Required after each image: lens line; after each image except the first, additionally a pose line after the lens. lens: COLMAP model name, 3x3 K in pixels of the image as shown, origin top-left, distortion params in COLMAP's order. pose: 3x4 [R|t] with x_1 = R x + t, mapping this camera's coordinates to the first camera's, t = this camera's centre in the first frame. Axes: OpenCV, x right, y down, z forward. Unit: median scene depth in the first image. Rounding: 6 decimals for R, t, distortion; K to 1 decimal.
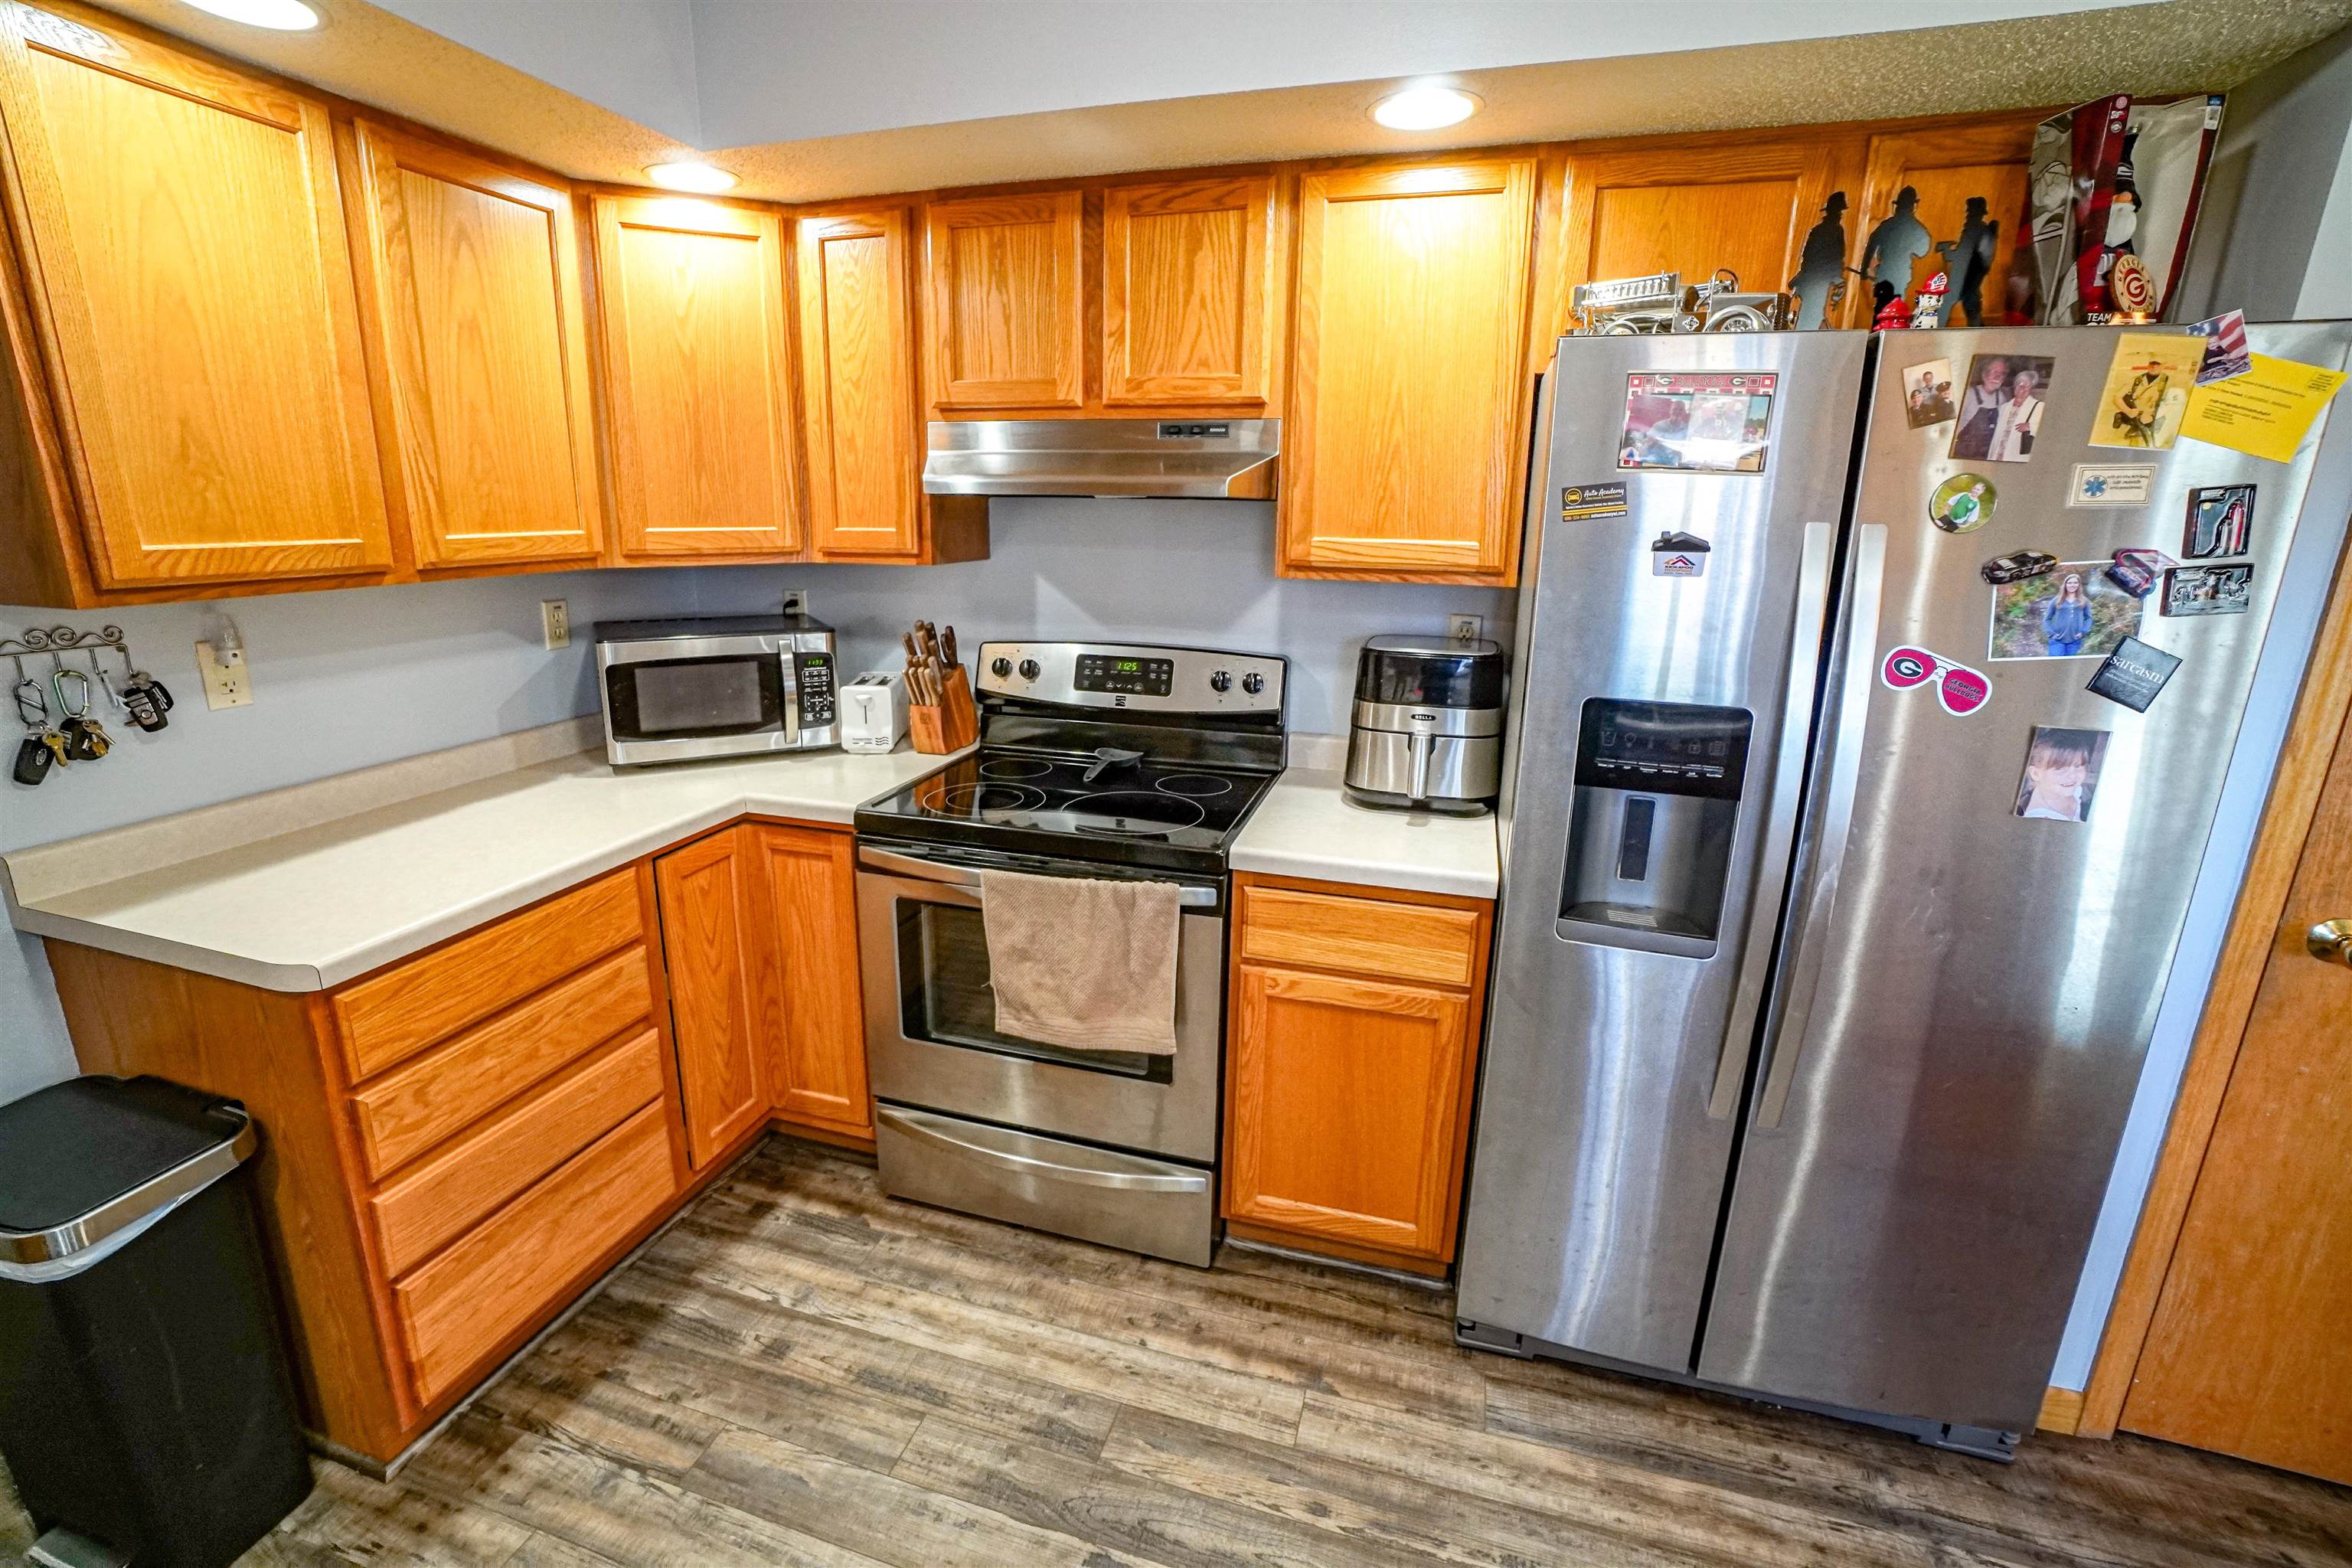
lens RADIAL K [[1034.6, 0, 1143.0], [0, 1034.6, 764.3], [0, 0, 1]] dist [-0.065459, 0.023961]
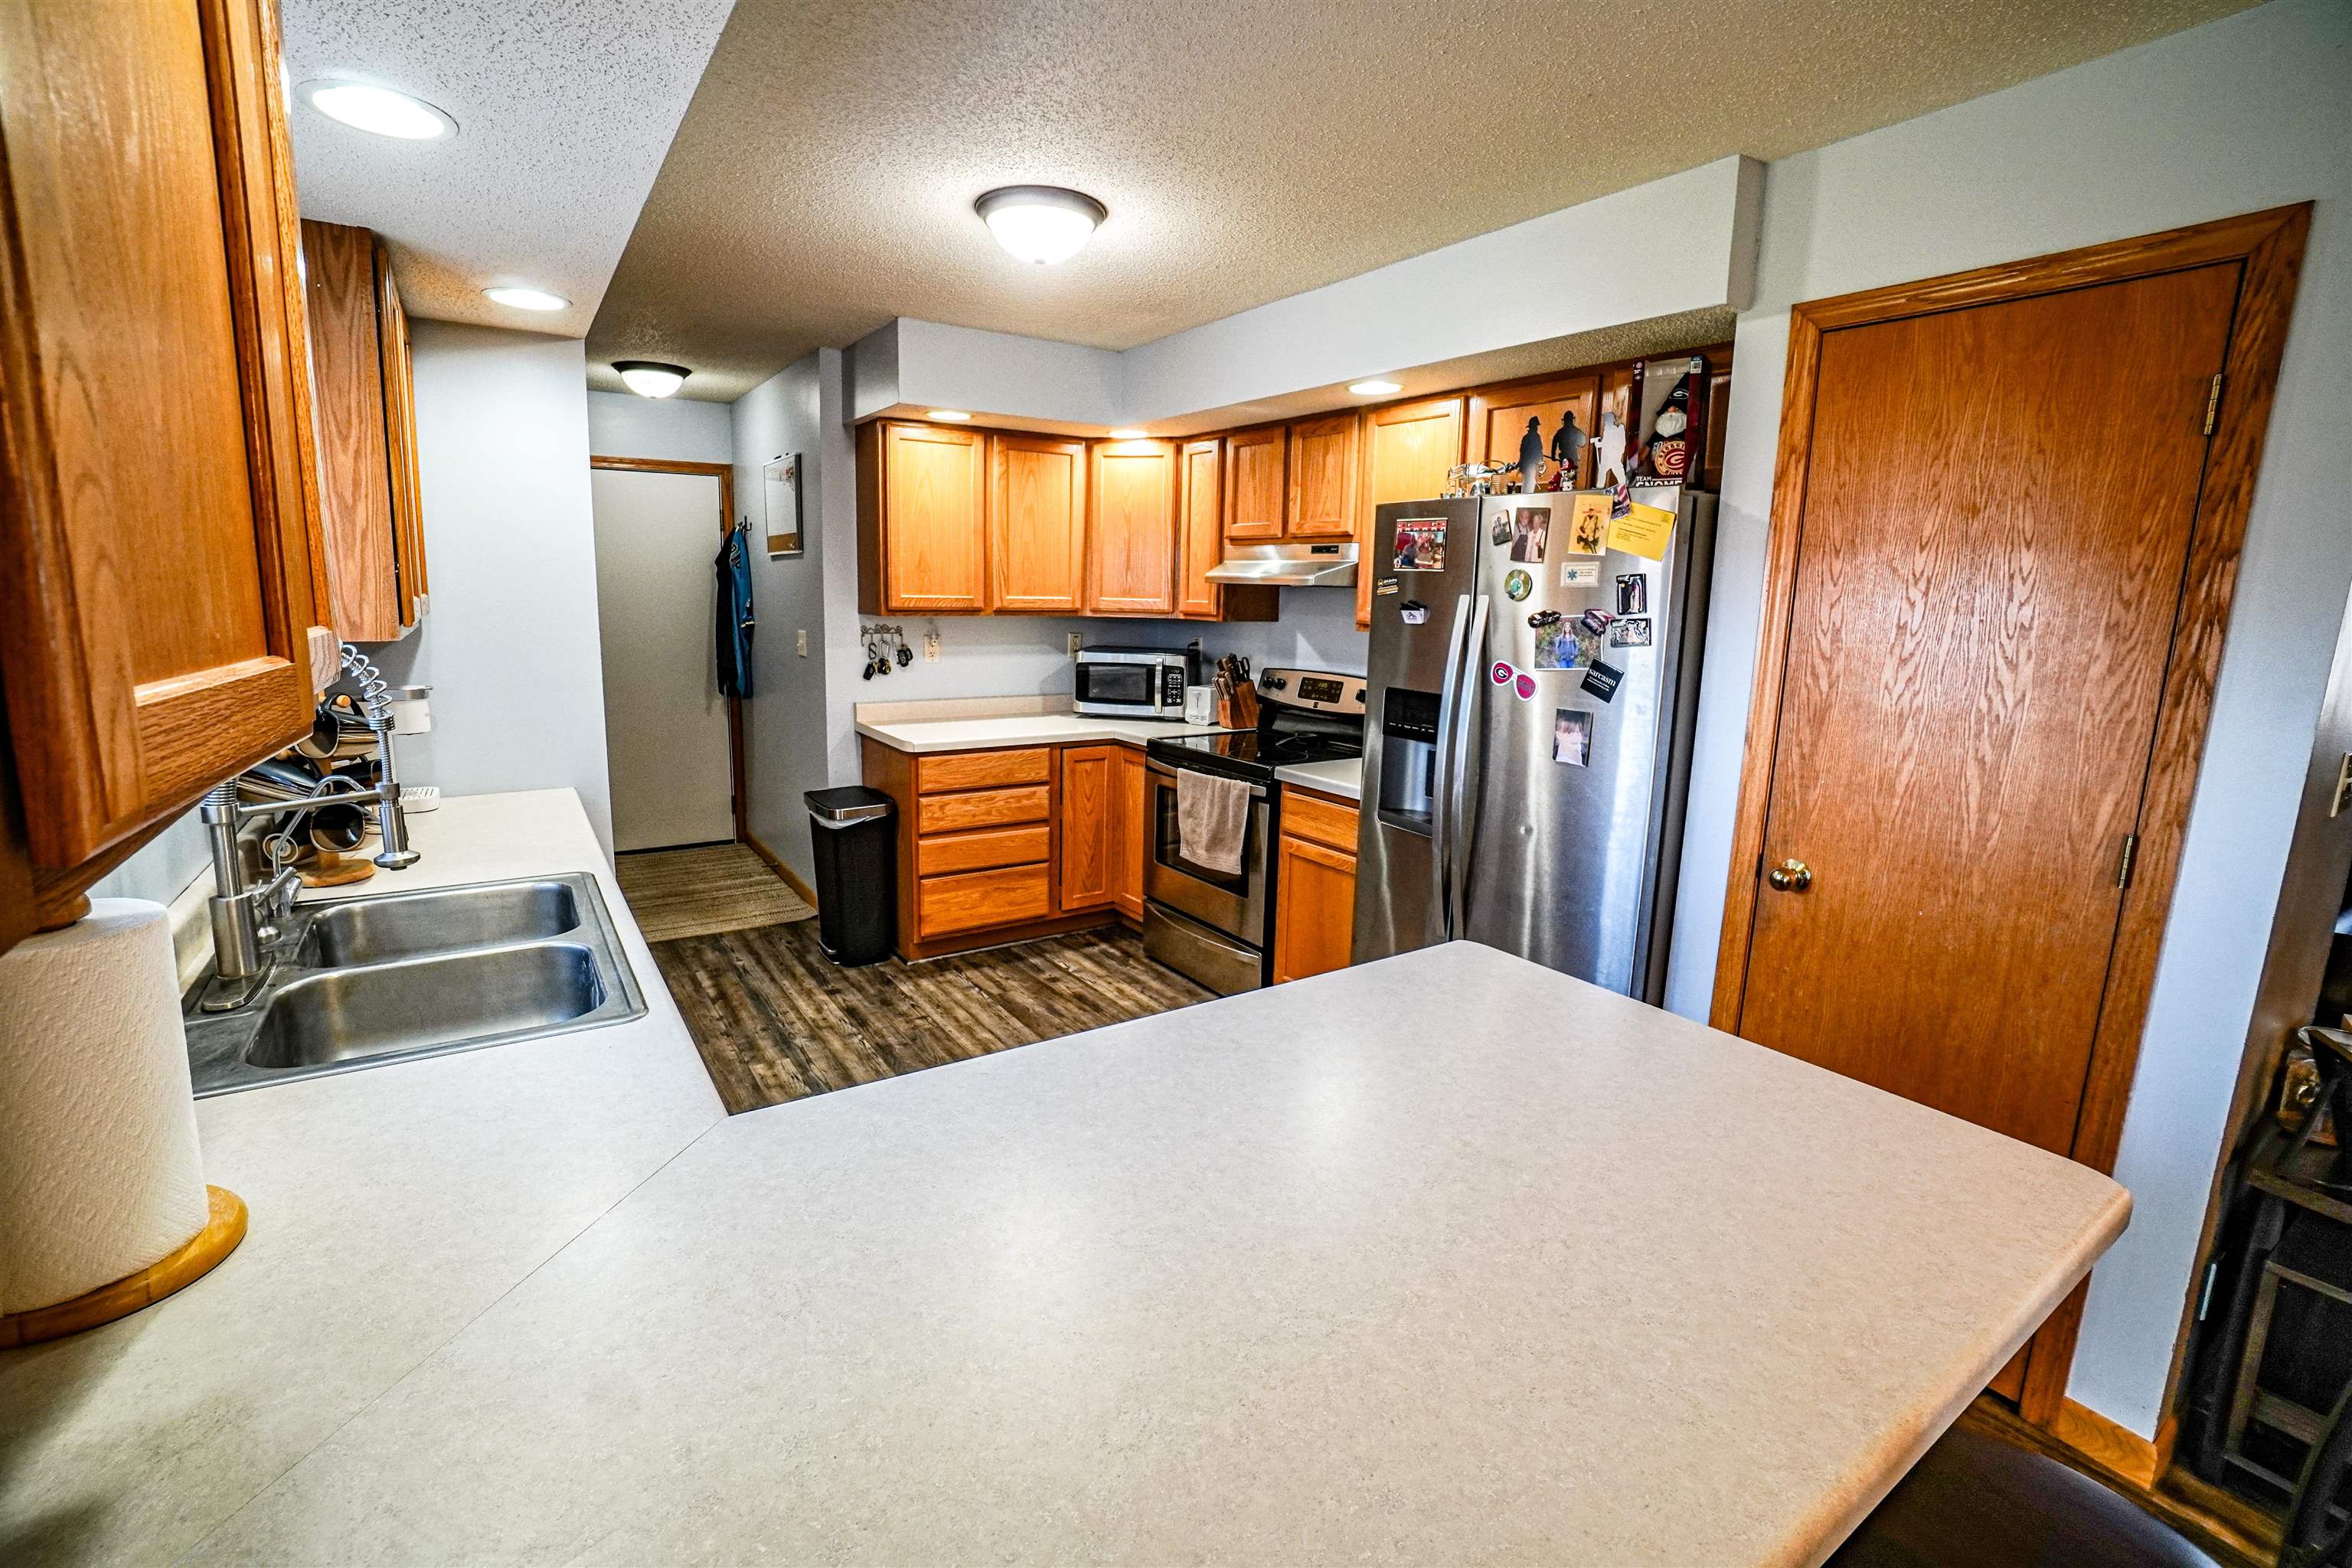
lens RADIAL K [[1034.6, 0, 1143.0], [0, 1034.6, 764.3], [0, 0, 1]] dist [-0.065459, 0.023961]
pose [[0.772897, 0.112533, -0.624473, 1.026578], [-0.168256, 0.985265, -0.030697, 0.166655], [0.611817, 0.128797, 0.780443, -0.594417]]
